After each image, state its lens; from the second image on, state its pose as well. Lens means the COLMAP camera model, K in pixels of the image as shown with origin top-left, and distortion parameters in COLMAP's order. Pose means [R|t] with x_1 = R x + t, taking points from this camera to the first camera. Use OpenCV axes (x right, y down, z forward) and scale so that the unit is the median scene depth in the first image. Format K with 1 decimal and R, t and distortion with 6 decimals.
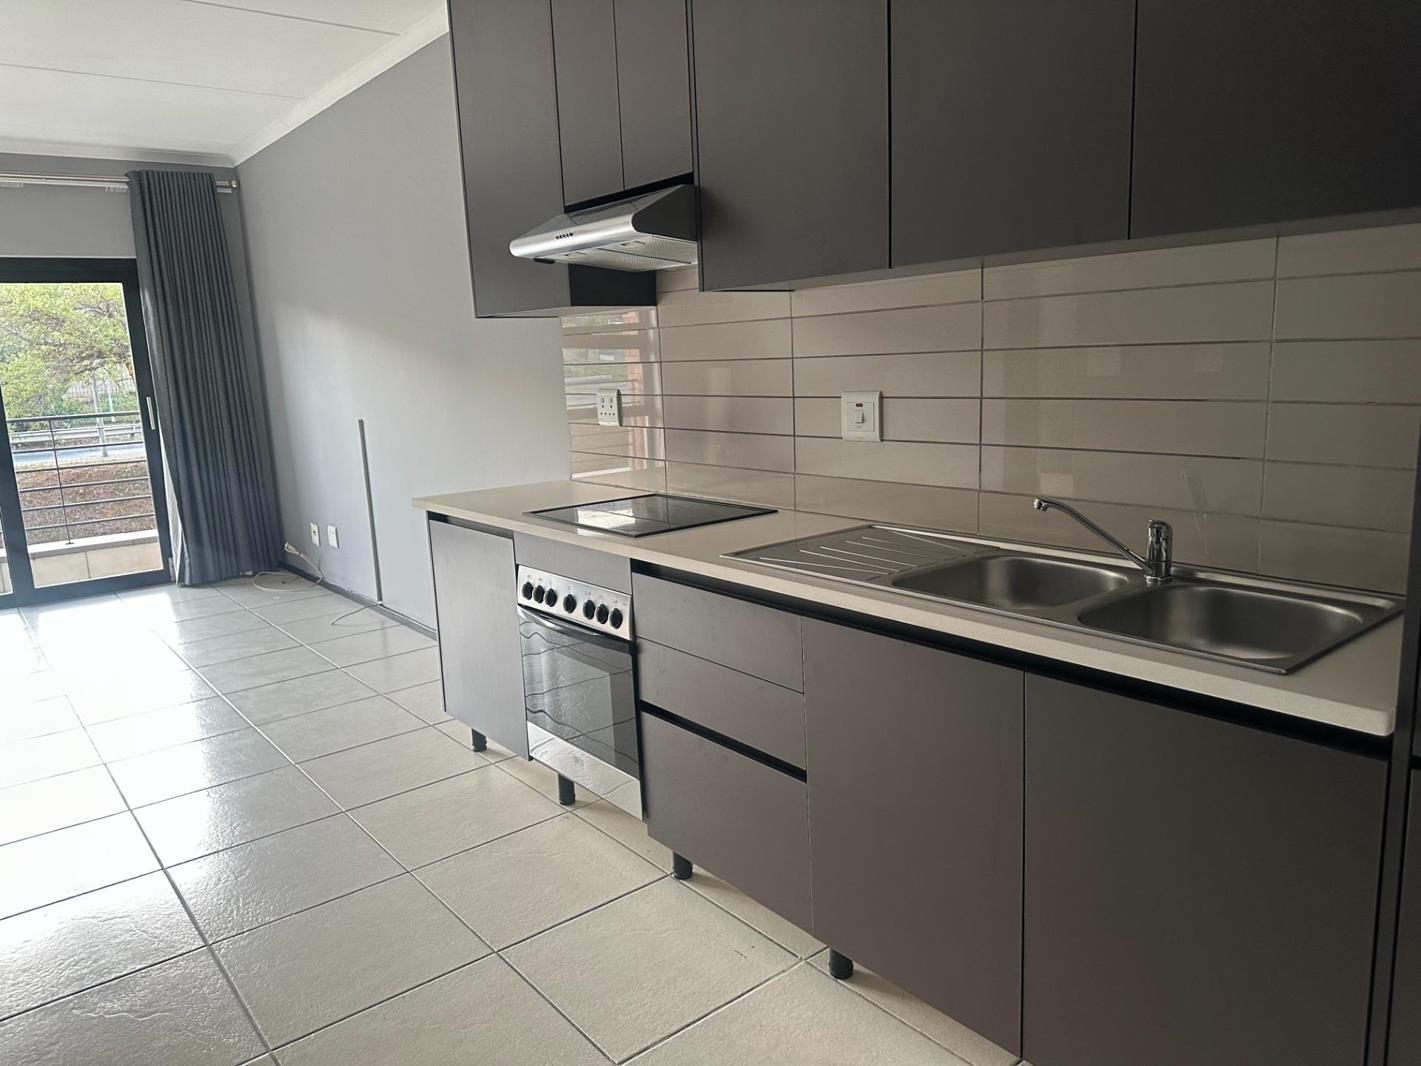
lens RADIAL K [[994.5, 0, 698.8], [0, 994.5, 533.2], [0, 0, 1]] dist [0.001975, -0.008405]
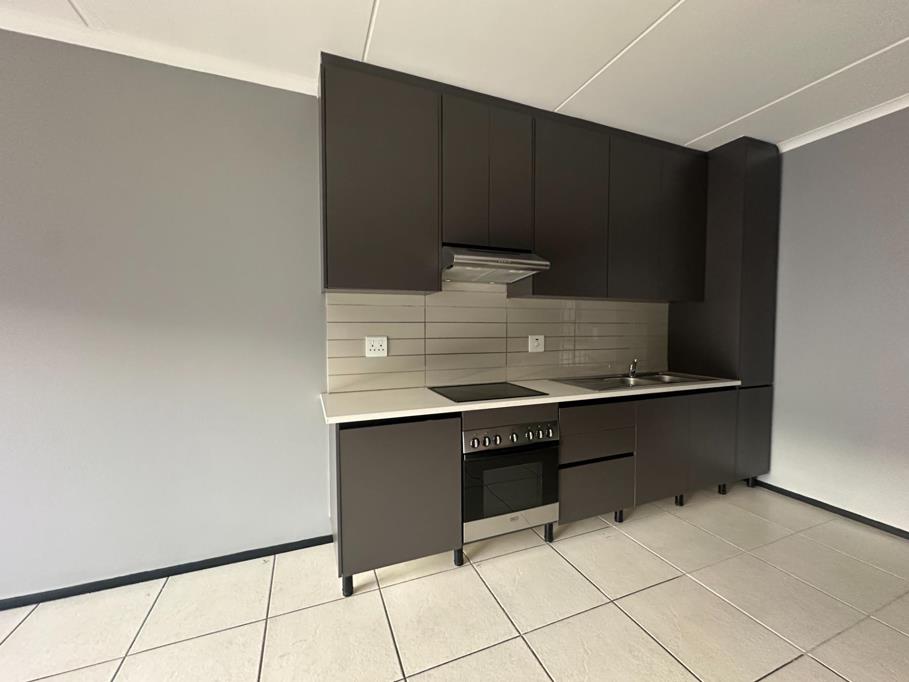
lens RADIAL K [[357.8, 0, 449.1], [0, 357.8, 339.7], [0, 0, 1]] dist [-0.003255, 0.000964]
pose [[0.290698, 0.001111, 0.956814, -0.701933], [0.155793, 0.986599, -0.048478, -0.089966], [-0.944046, 0.163158, 0.286630, 0.718142]]
